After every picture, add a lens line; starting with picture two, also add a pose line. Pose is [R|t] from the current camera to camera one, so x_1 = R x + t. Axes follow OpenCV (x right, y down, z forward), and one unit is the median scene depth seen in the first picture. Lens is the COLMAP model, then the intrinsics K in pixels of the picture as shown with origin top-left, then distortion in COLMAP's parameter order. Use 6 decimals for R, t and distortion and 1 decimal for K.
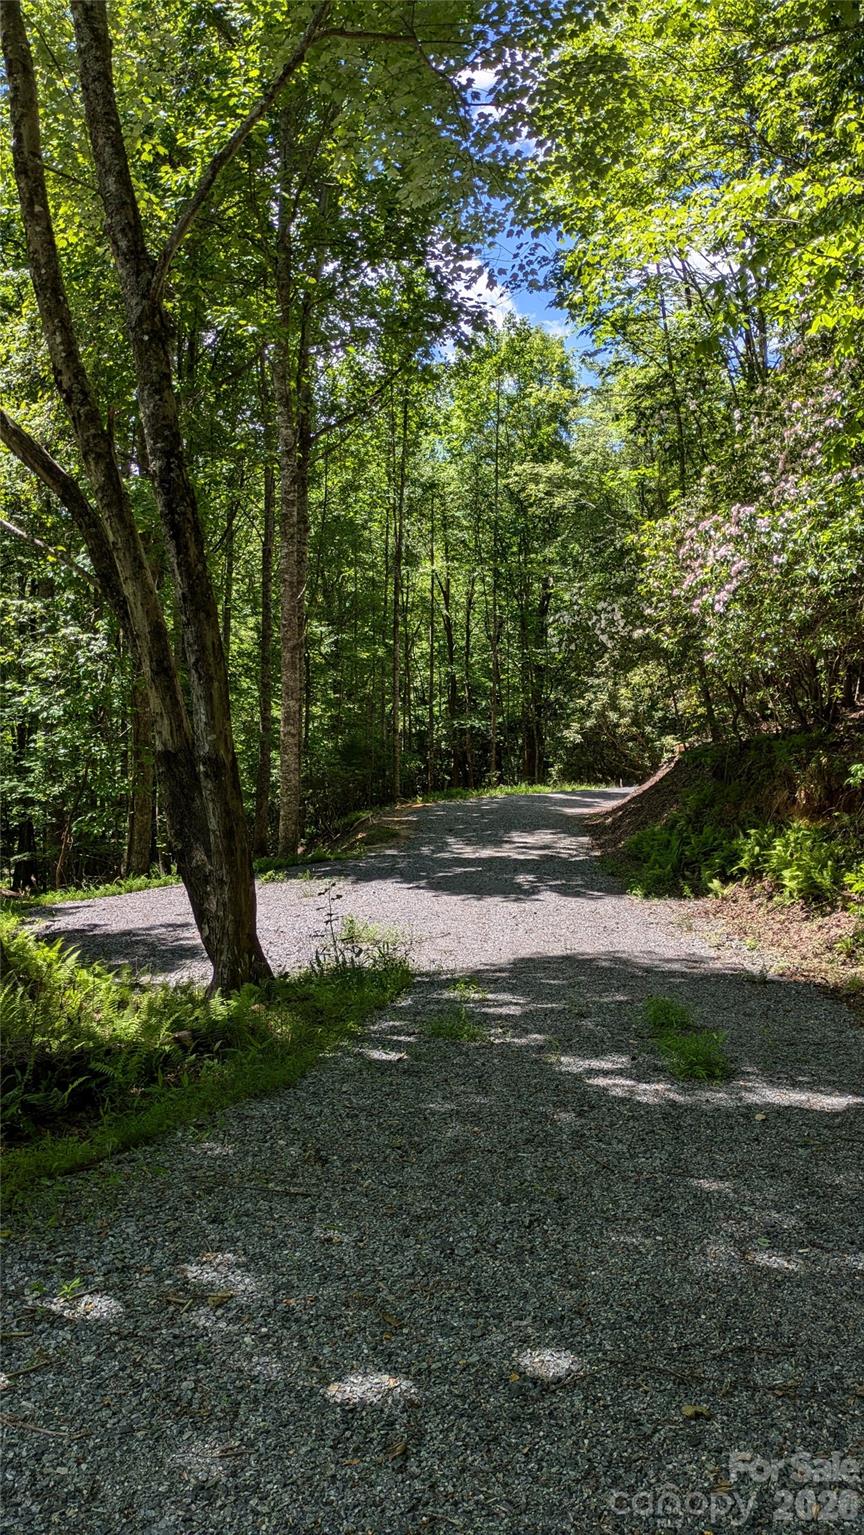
lens RADIAL K [[1139.9, 0, 432.0], [0, 1139.9, 767.5], [0, 0, 1]] dist [0.039746, -0.001430]
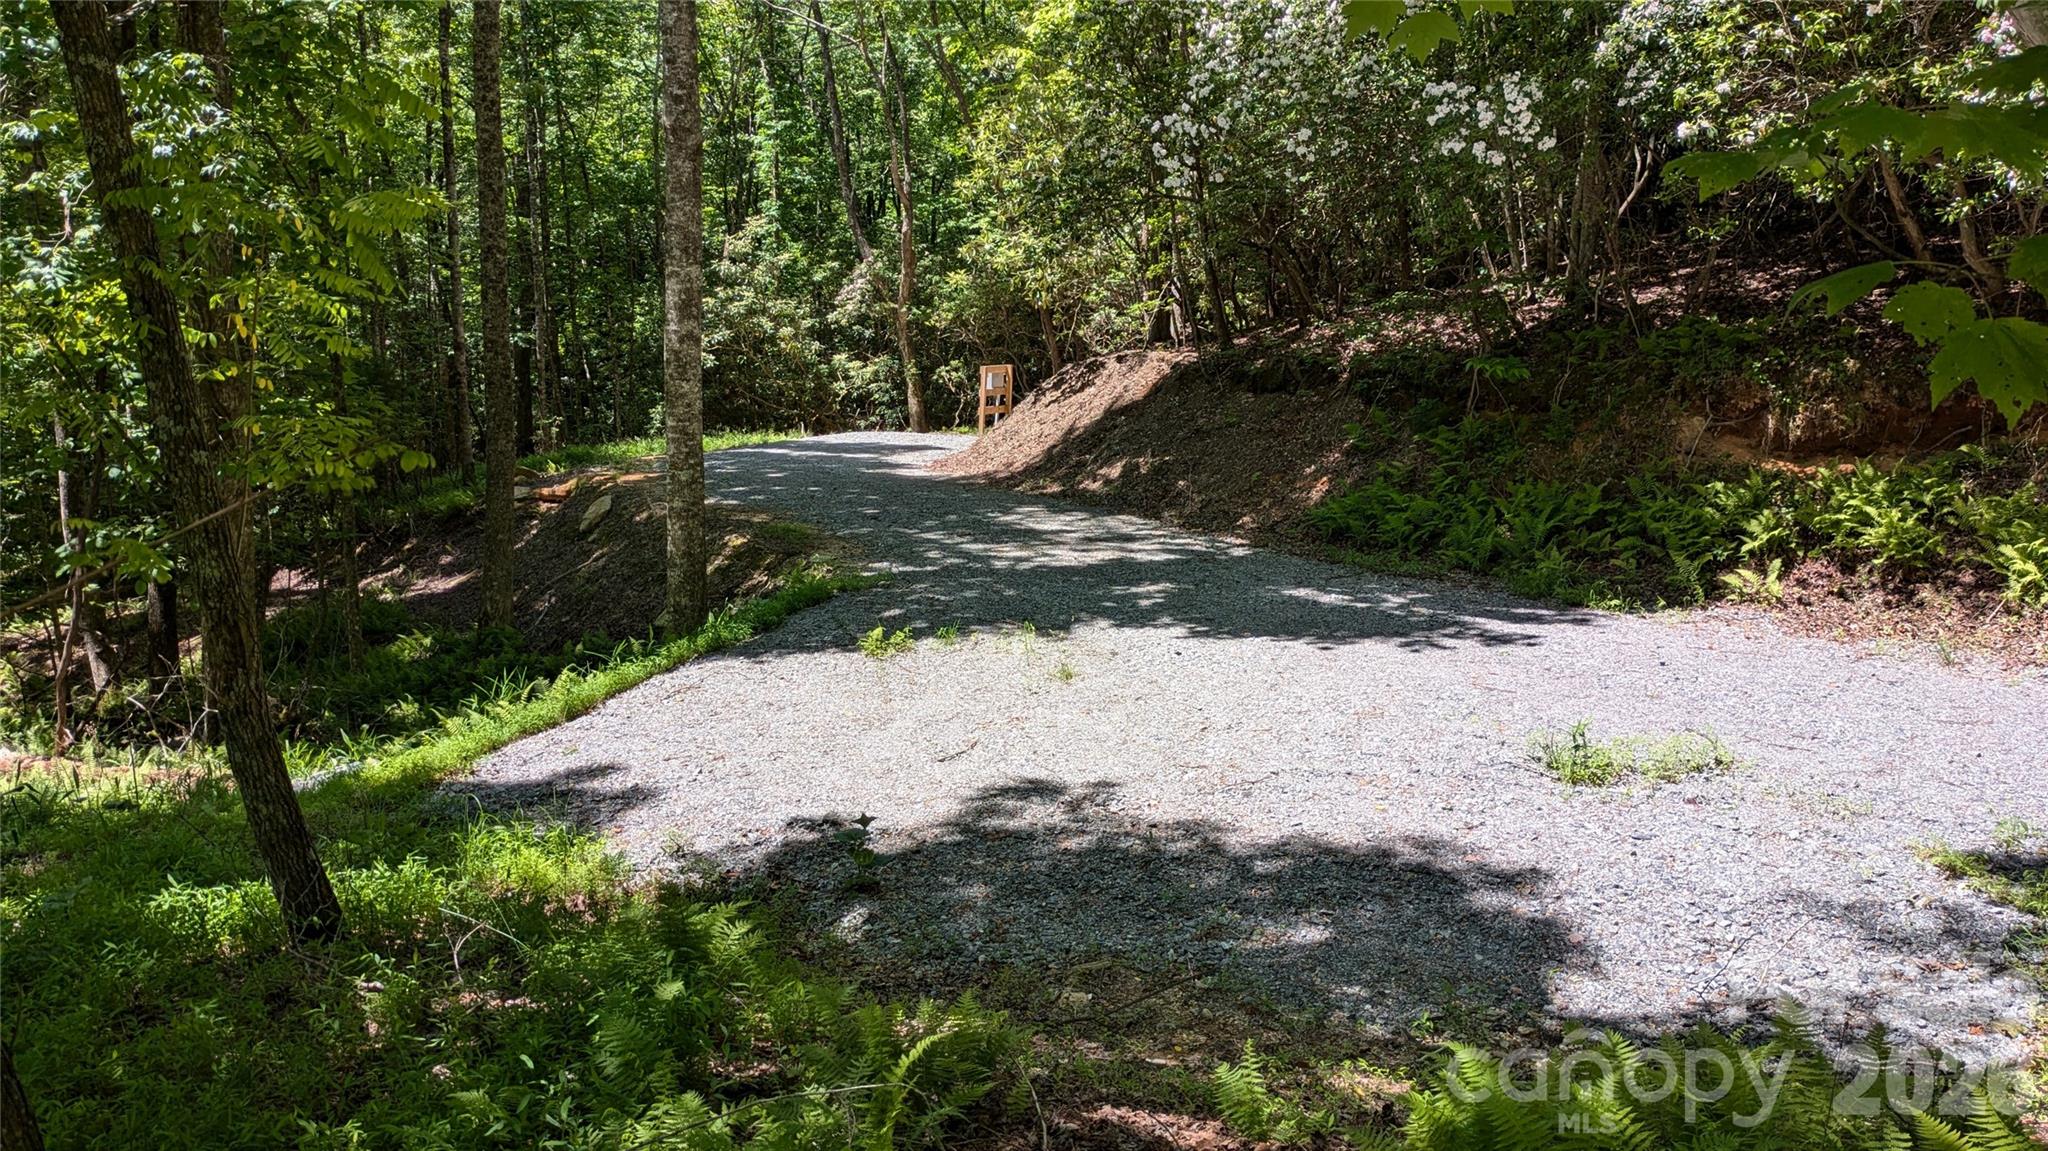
lens RADIAL K [[1520.9, 0, 1024.0], [0, 1520.9, 575.5], [0, 0, 1]] dist [0.039746, -0.001430]
pose [[0.858517, -0.080489, 0.506428, -0.155776], [0.025745, 0.993124, 0.114198, 0.000866], [-0.512138, -0.085003, 0.854687, 0.180438]]
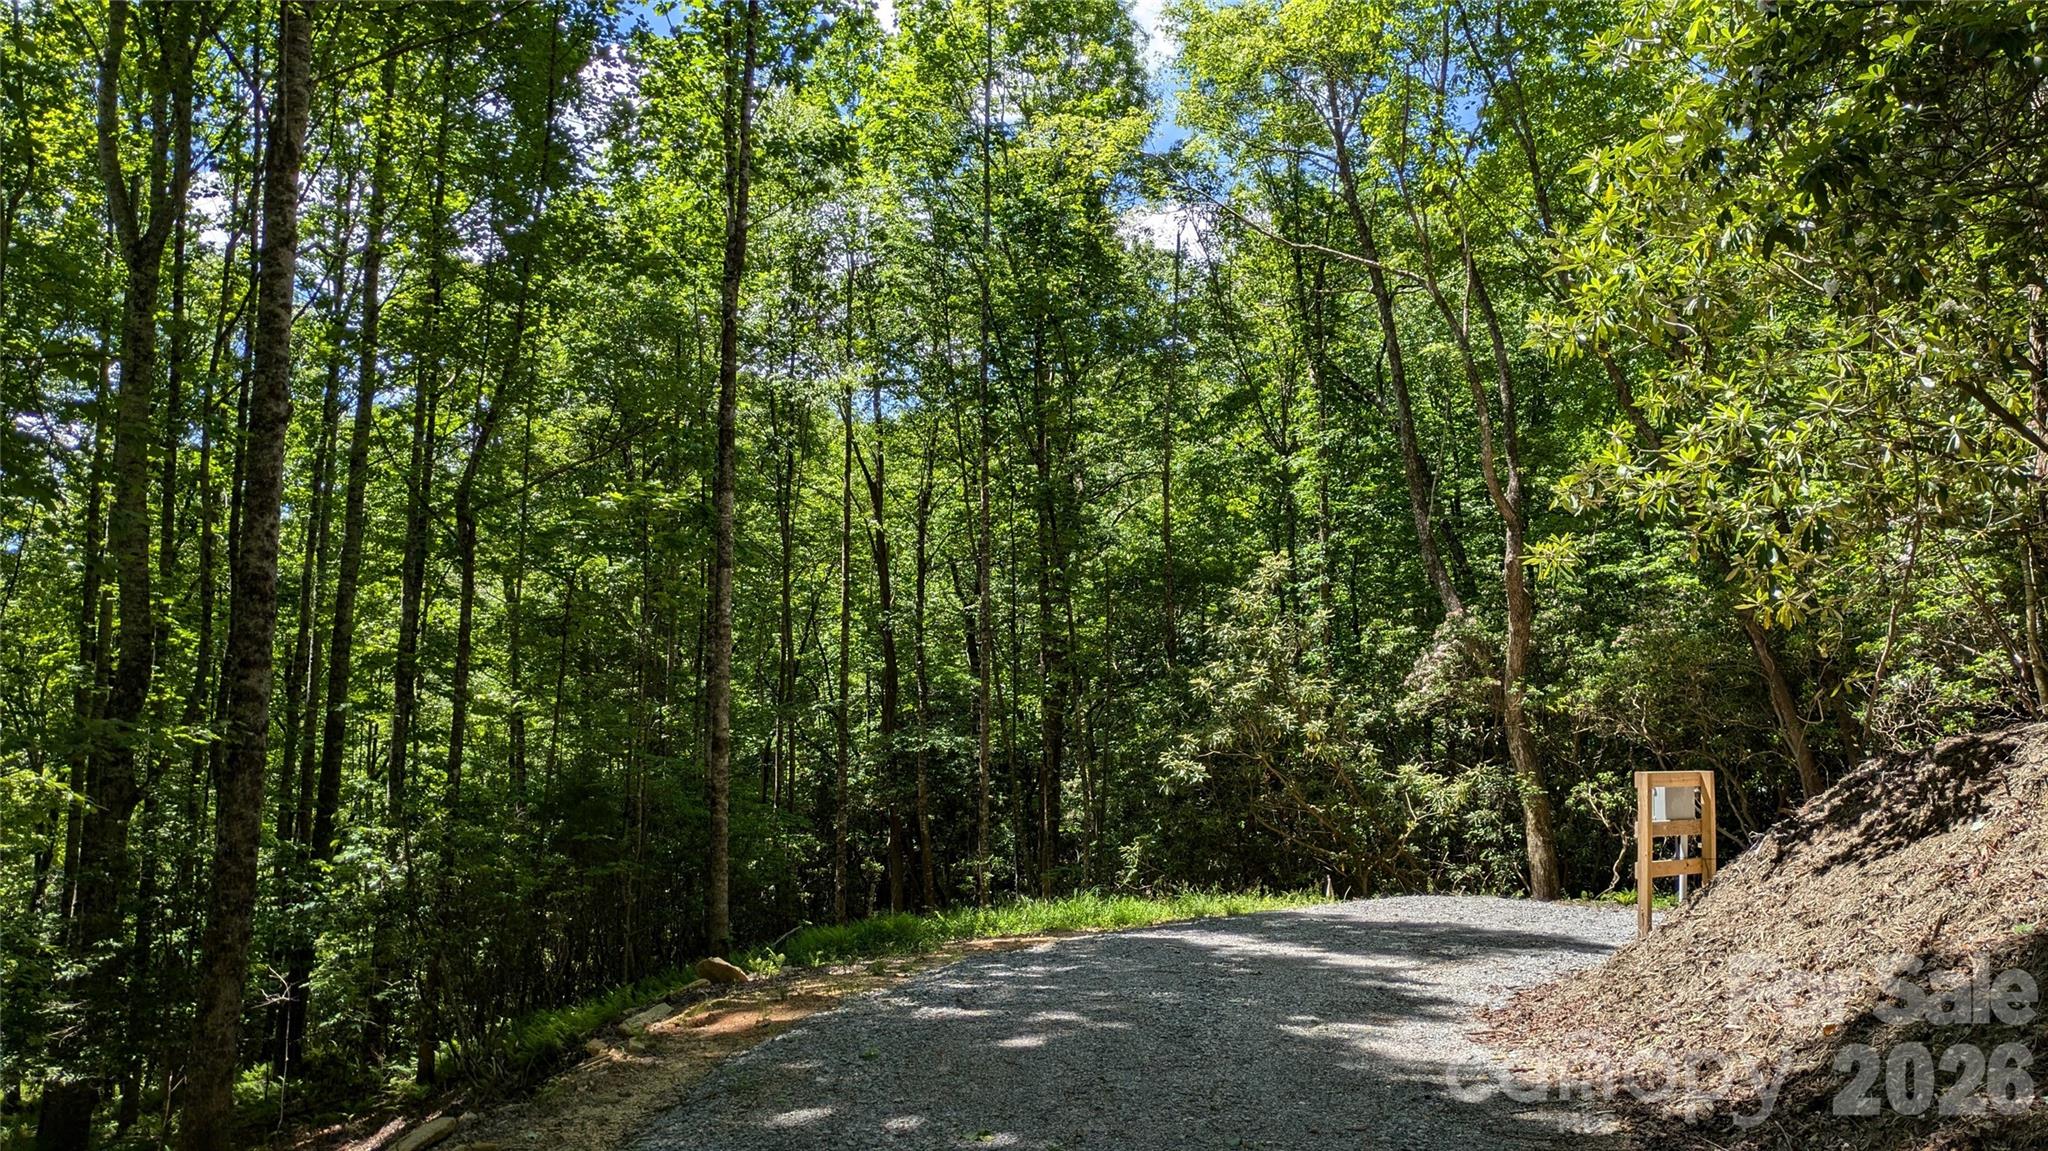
lens RADIAL K [[1520.9, 0, 1024.0], [0, 1520.9, 575.5], [0, 0, 1]] dist [0.039746, -0.001430]
pose [[0.994504, 0.007443, 0.104431, 0.009552], [0.010863, 0.984751, -0.173633, -0.001157], [-0.104131, 0.173813, 0.979258, 0.457608]]
